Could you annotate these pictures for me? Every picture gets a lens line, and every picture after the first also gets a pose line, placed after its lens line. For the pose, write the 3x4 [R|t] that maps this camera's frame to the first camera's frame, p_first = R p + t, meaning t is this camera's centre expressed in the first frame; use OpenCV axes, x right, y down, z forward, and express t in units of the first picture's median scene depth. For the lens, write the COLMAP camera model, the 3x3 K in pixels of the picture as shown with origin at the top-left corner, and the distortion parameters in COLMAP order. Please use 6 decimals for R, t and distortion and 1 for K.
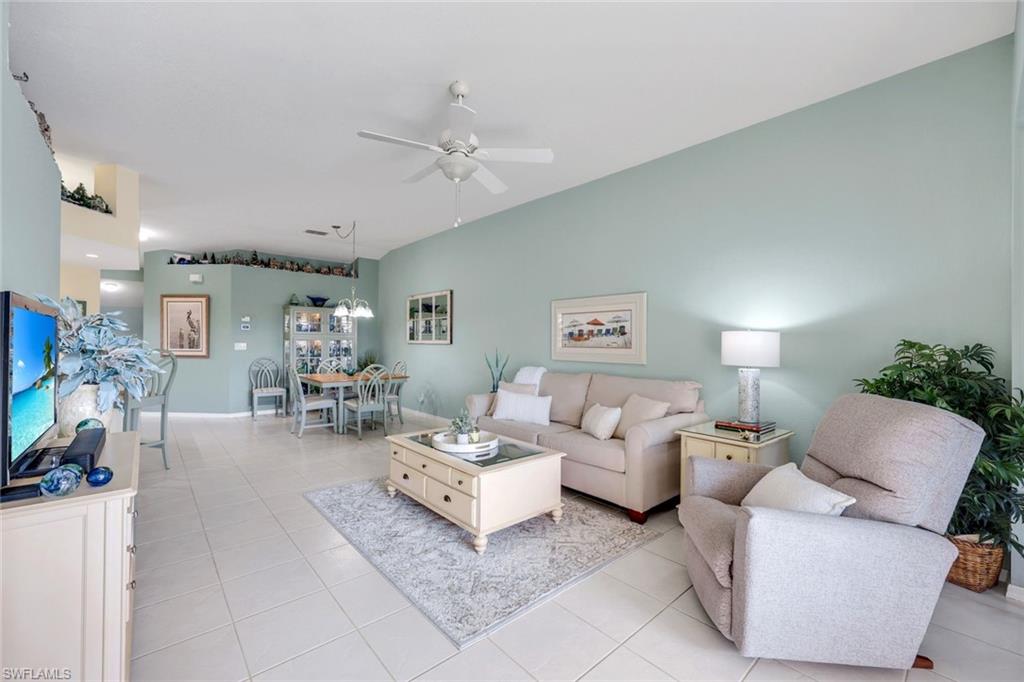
lens RADIAL K [[418.4, 0, 510.5], [0, 418.4, 341.0], [0, 0, 1]] dist [0.001018, 0.000160]
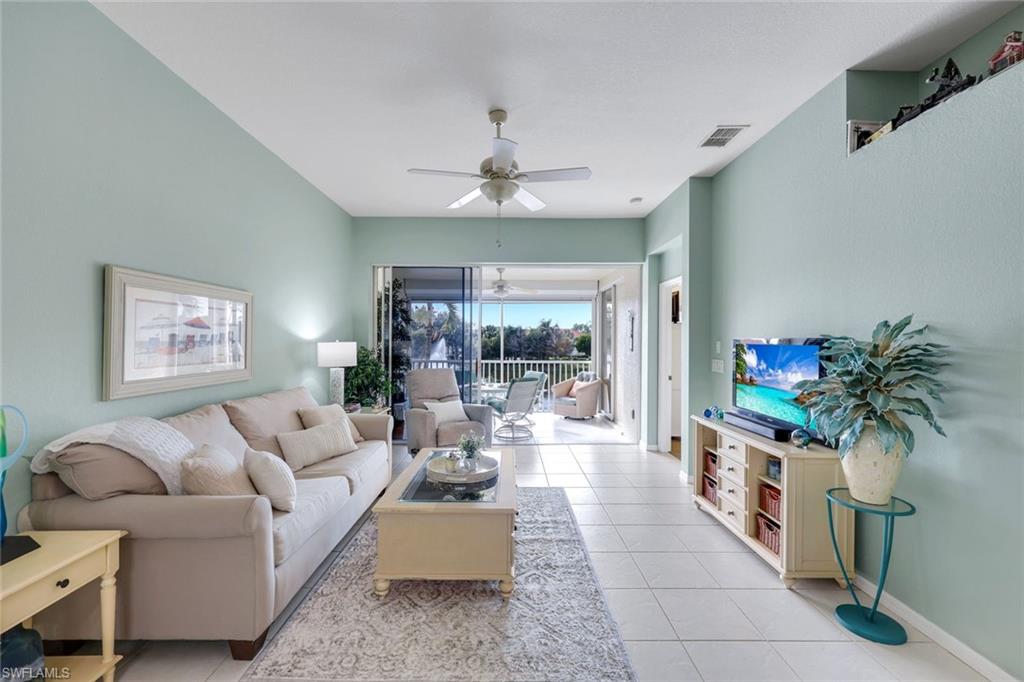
lens RADIAL K [[418.4, 0, 510.5], [0, 418.4, 341.0], [0, 0, 1]] dist [0.001018, 0.000160]
pose [[-0.755943, -0.010639, 0.654551, -0.556532], [-0.009645, 0.999940, 0.005113, -0.025746], [-0.654566, -0.002448, -0.756001, 1.165912]]
